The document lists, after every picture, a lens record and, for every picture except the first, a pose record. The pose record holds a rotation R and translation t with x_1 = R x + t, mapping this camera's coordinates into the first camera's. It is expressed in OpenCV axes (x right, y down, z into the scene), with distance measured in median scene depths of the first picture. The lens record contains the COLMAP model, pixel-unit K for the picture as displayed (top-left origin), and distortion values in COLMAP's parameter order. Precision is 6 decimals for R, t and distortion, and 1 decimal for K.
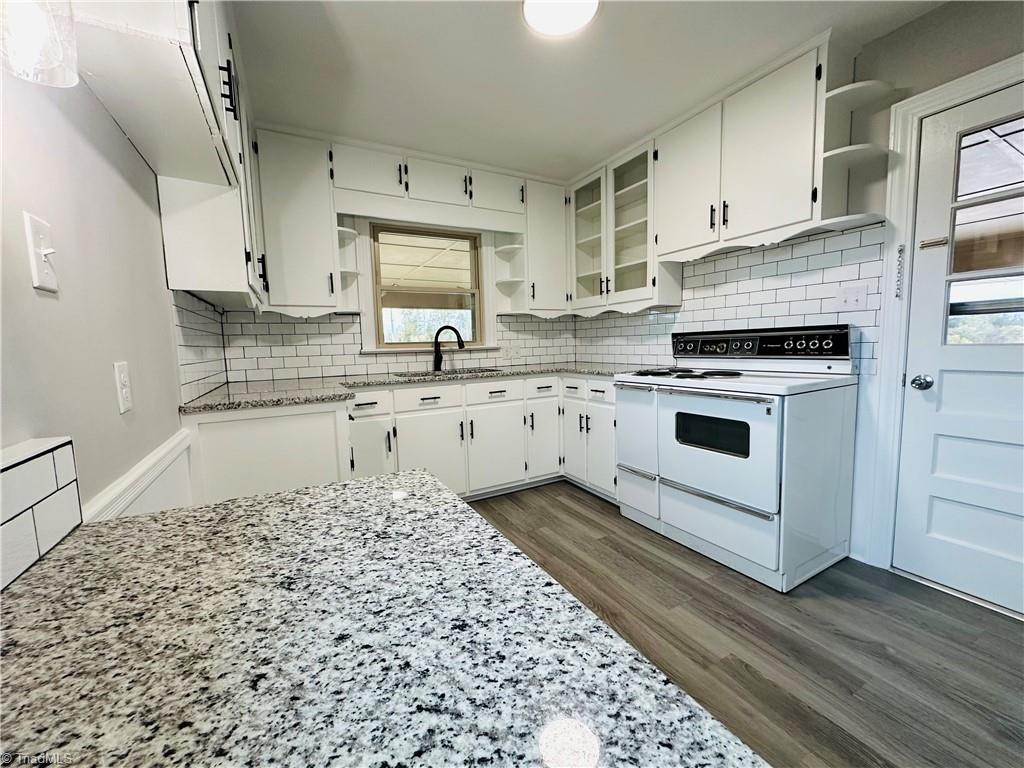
lens RADIAL K [[411.0, 0, 512.0], [0, 411.0, 384.0], [0, 0, 1]] dist [-0.001731, 0.000190]
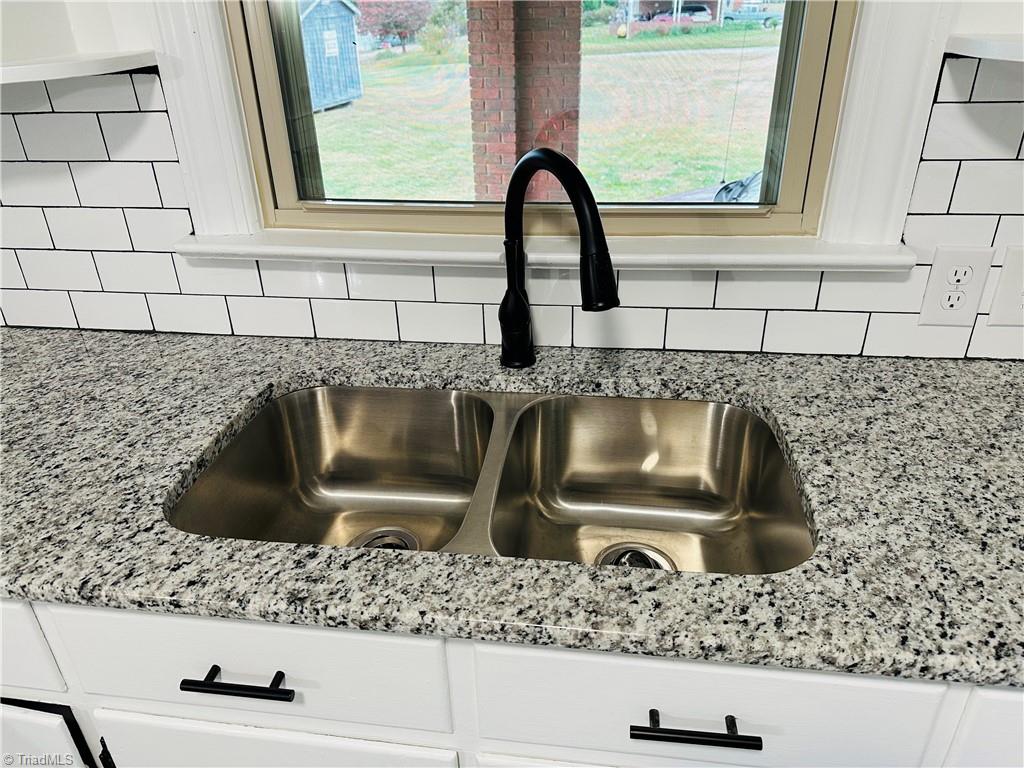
lens RADIAL K [[738.6, 0, 512.0], [0, 738.6, 384.0], [0, 0, 1]] dist [0.038605, -0.000799]
pose [[0.798678, 0.283530, -0.530777, 0.018835], [-0.056945, 0.913696, 0.402390, -0.183013], [0.599058, -0.291155, 0.745894, 0.761385]]
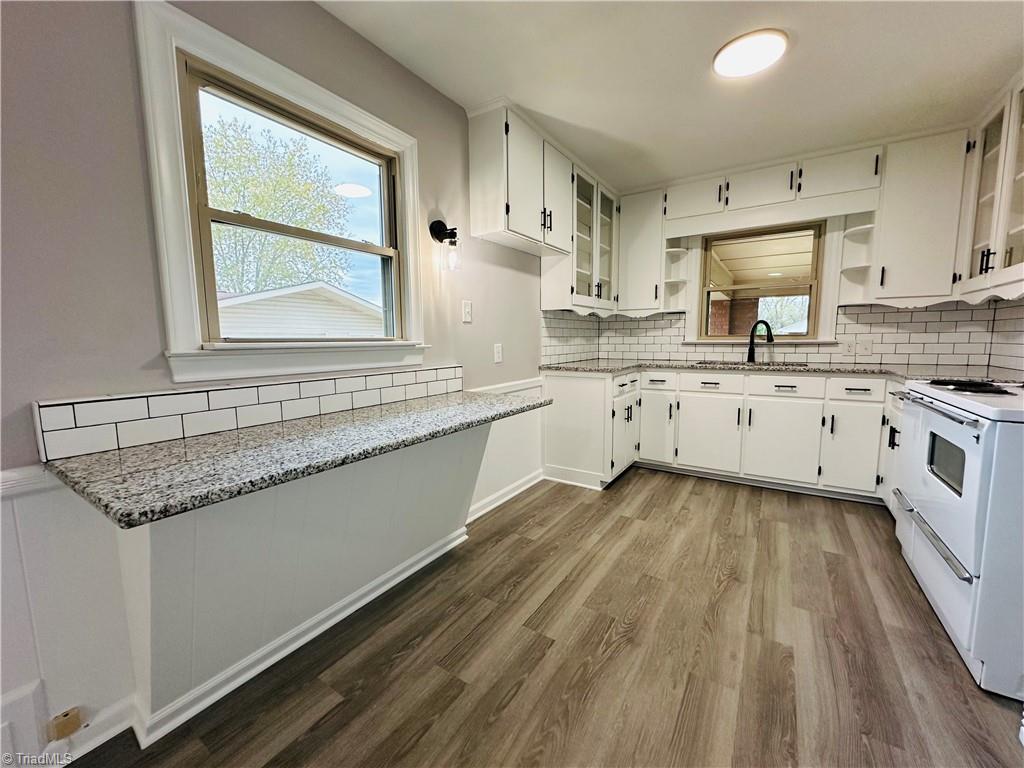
lens RADIAL K [[411.0, 0, 512.0], [0, 411.0, 384.0], [0, 0, 1]] dist [-0.001731, 0.000190]
pose [[0.475760, 0.120363, -0.871301, 0.495244], [-0.091646, 0.991985, 0.086993, -0.012188], [0.874788, 0.038463, 0.482978, -0.069235]]
